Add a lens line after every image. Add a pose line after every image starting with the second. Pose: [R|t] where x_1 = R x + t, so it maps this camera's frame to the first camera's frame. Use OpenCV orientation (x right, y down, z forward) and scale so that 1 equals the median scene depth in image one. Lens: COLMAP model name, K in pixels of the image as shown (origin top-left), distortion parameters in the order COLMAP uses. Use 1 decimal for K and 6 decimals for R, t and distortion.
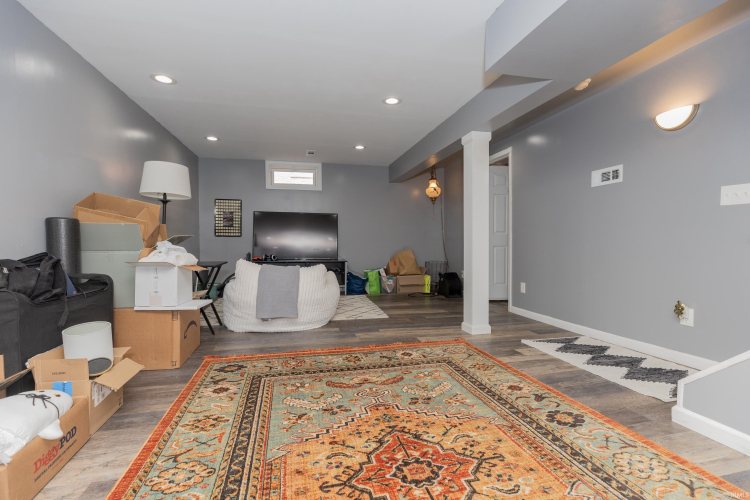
lens RADIAL K [[333.5, 0, 372.7], [0, 333.5, 249.0], [0, 0, 1]] dist [0.001053, 0.000044]
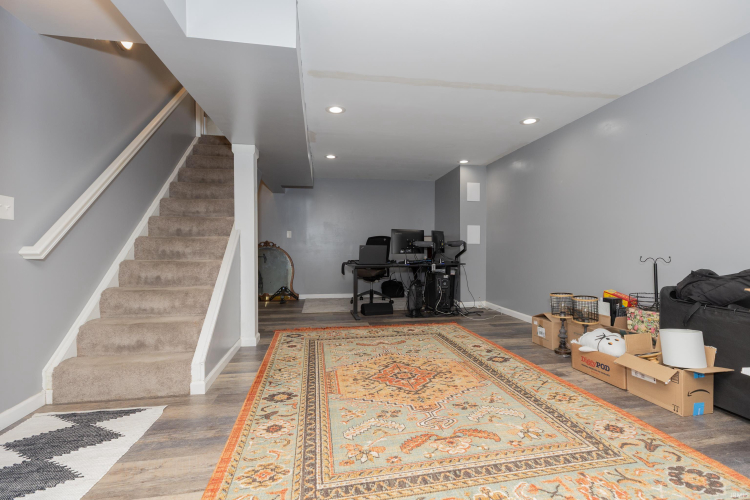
lens RADIAL K [[333.5, 0, 376.0], [0, 333.5, 248.6], [0, 0, 1]] dist [0.001053, 0.000044]
pose [[-0.997480, 0.007086, 0.070595, 0.116243], [0.008838, 0.999660, 0.024545, -0.086817], [-0.070397, 0.025107, -0.997203, 2.200769]]
